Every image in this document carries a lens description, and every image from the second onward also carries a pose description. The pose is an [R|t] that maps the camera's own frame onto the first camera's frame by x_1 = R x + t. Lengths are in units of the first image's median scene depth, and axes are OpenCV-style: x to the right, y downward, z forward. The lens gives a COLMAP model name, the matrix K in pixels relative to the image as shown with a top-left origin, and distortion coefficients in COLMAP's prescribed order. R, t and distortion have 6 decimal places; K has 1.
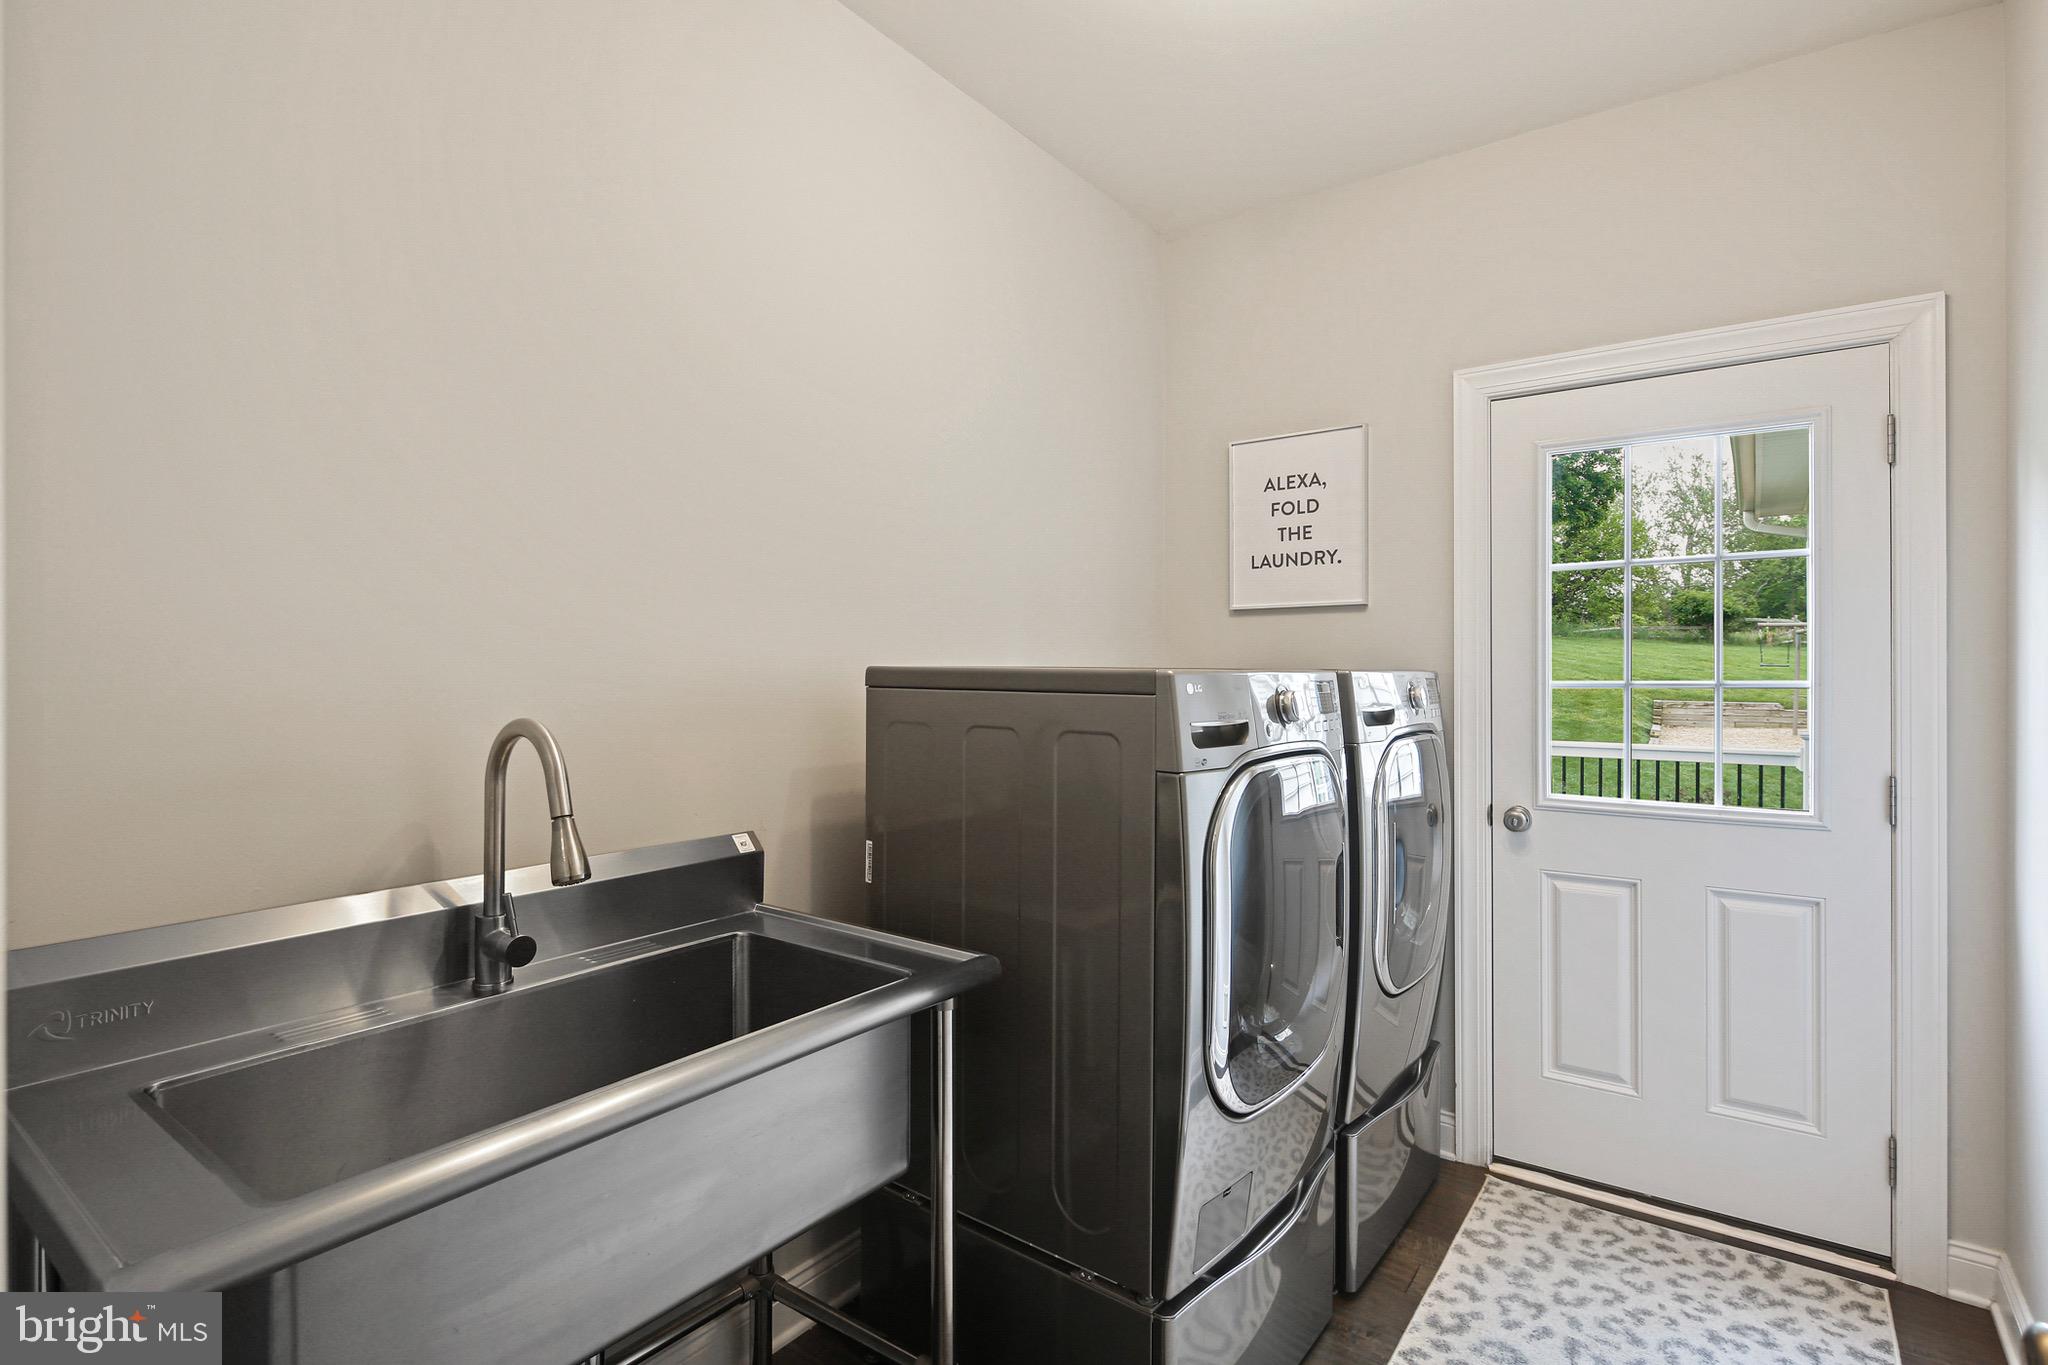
lens RADIAL K [[971.3, 0, 1024.0], [0, 971.3, 682.5], [0, 0, 1]] dist [-0.000403, -0.000071]
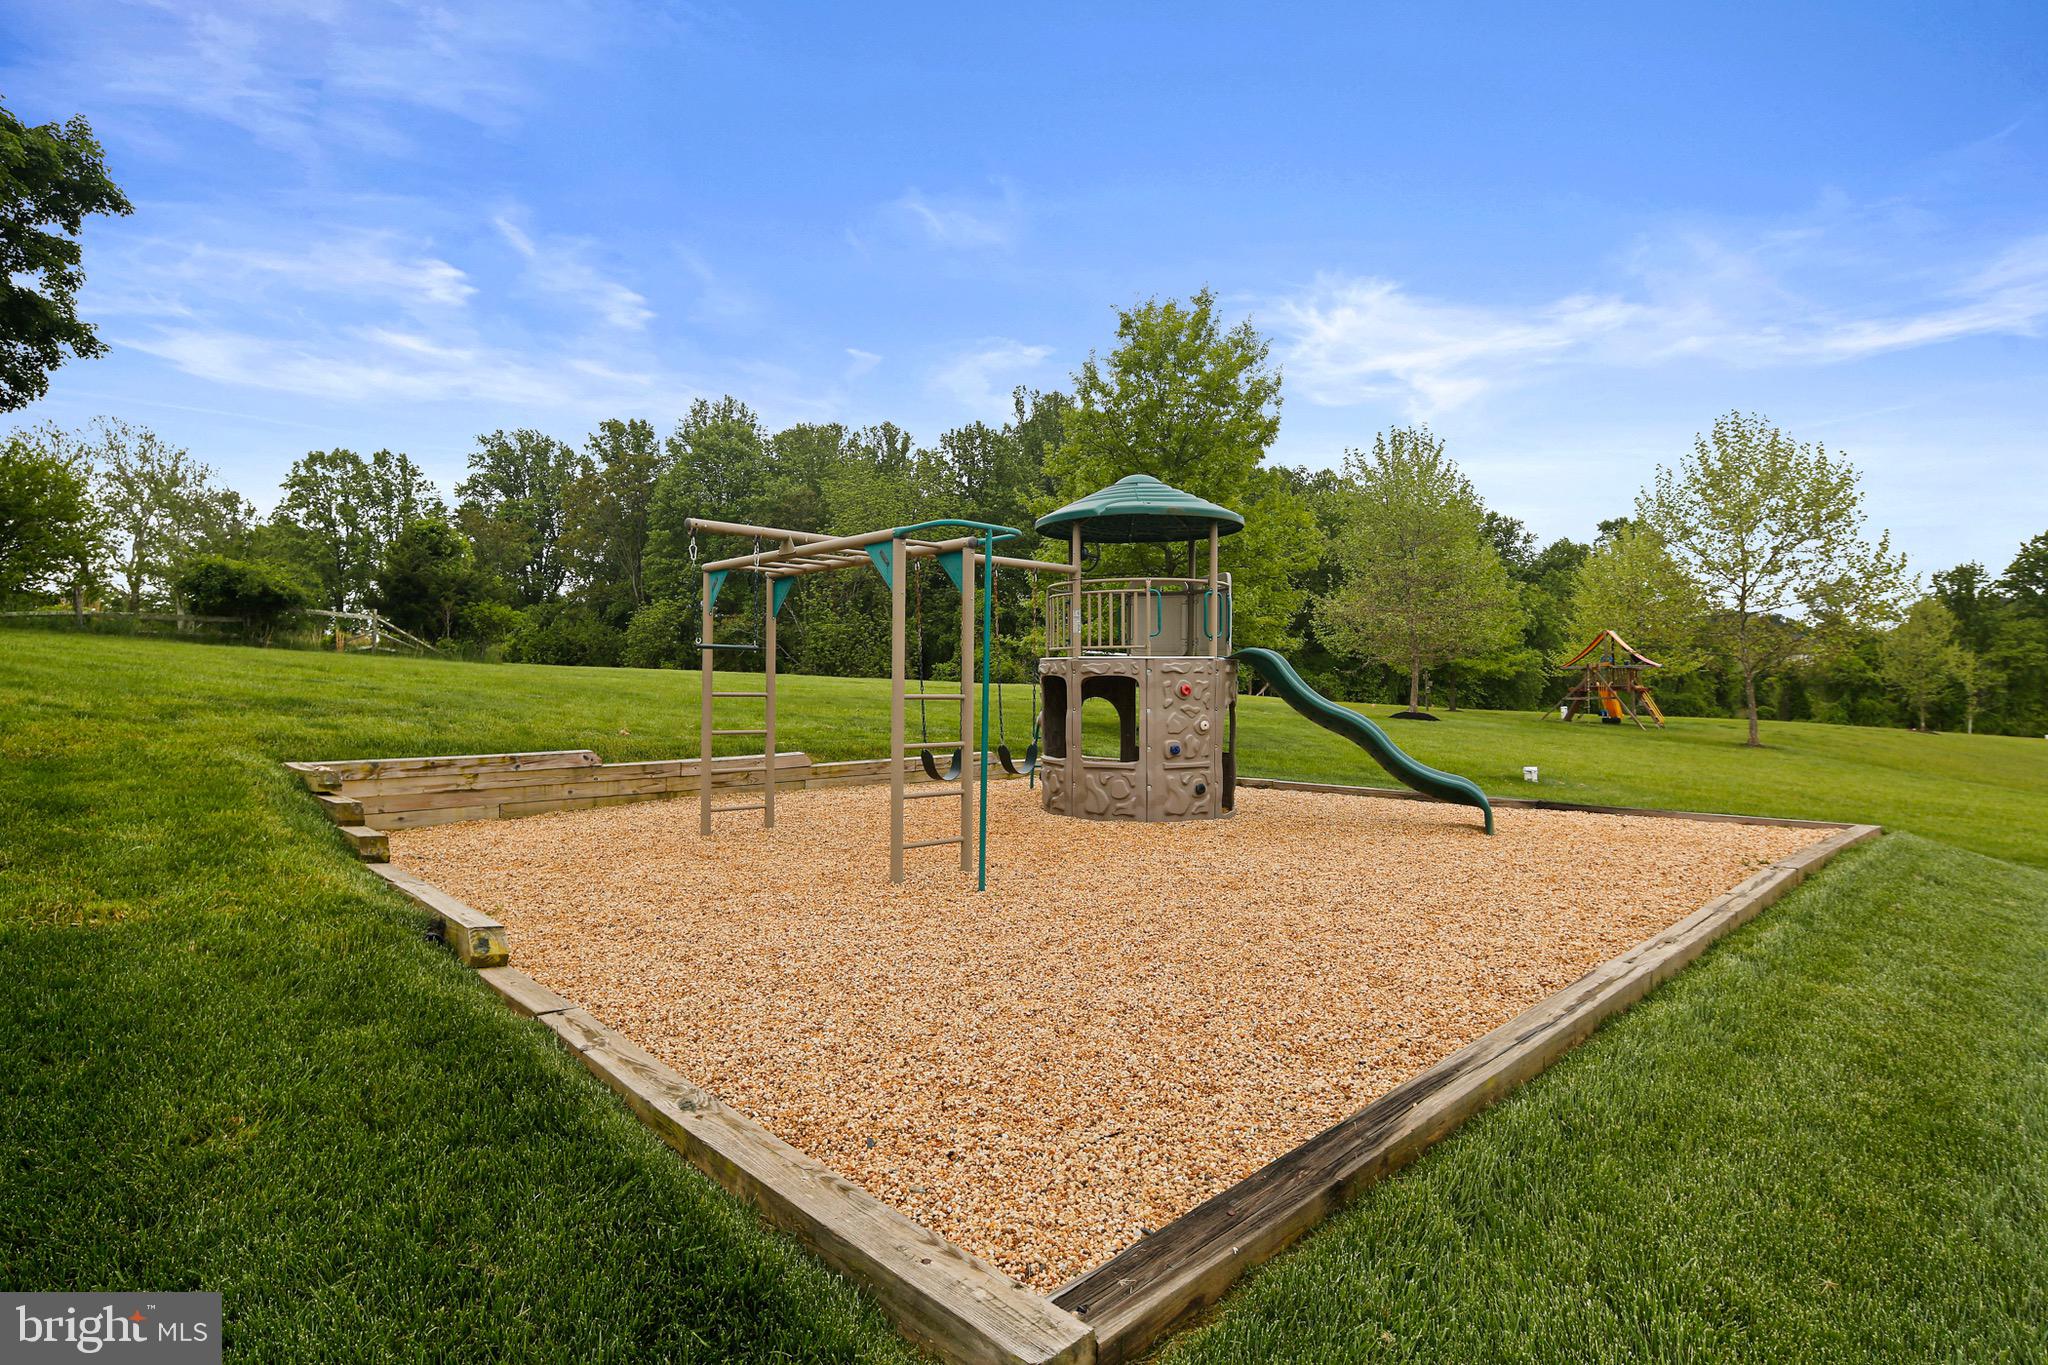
lens RADIAL K [[1011.3, 0, 1014.3], [0, 1011.3, 686.0], [0, 0, 1]] dist [0.006838, 0.000443]
pose [[0.250156, -0.001643, 0.968204, 0.049929], [0.027064, 0.999620, -0.005297, 0.000091], [-0.967827, 0.027528, 0.250105, 0.089129]]
